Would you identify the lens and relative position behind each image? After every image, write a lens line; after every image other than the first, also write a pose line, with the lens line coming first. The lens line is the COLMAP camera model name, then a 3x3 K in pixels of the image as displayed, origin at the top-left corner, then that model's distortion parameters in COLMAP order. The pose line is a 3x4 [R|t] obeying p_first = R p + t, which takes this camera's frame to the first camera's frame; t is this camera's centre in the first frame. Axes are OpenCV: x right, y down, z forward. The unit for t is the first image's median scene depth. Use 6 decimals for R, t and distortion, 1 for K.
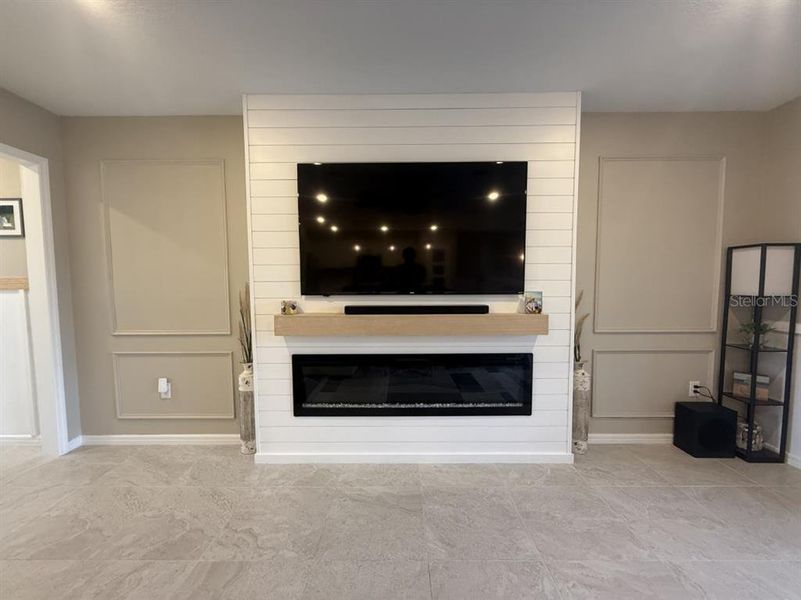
lens RADIAL K [[319.6, 0, 400.5], [0, 319.6, 301.6], [0, 0, 1]] dist [0.001969, 0.000114]
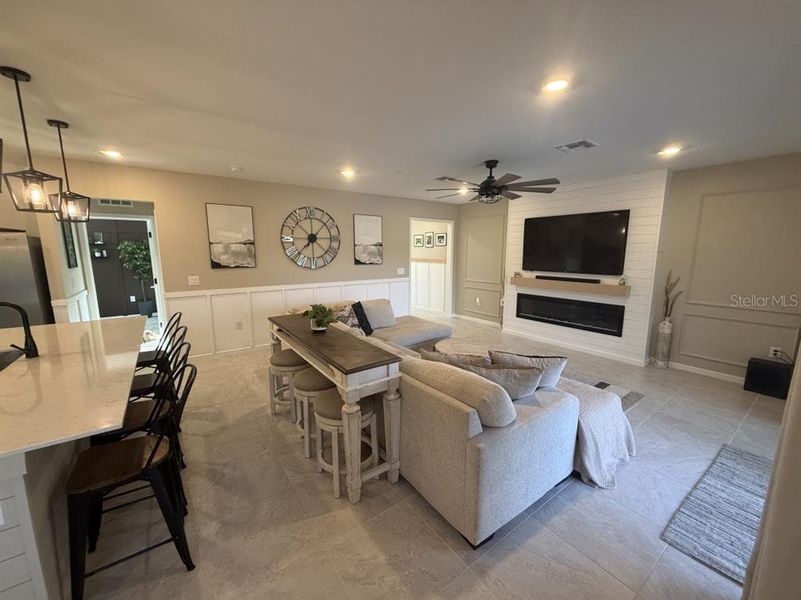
lens RADIAL K [[319.6, 0, 399.5], [0, 319.6, 300.5], [0, 0, 1]] dist [0.001969, 0.000114]
pose [[0.590159, 0.132523, -0.796336, 1.124149], [-0.054242, 0.990714, 0.124672, -0.042671], [0.805463, -0.030382, 0.591867, -1.248452]]
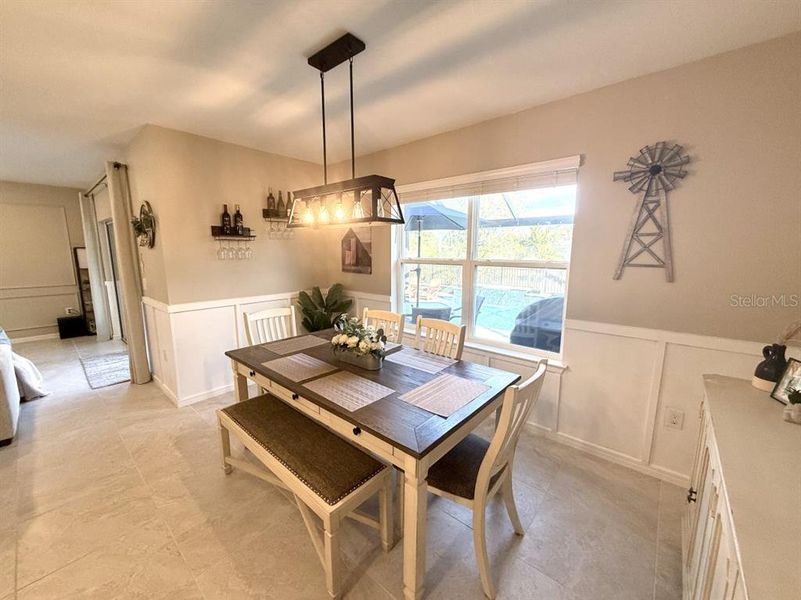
lens RADIAL K [[319.6, 0, 395.4], [0, 319.6, 302.1], [0, 0, 1]] dist [0.001969, 0.000114]
pose [[0.654895, -0.114463, 0.747001, 0.805799], [0.043771, 0.992549, 0.113715, 0.061738], [-0.754451, -0.041774, 0.655025, -2.352204]]
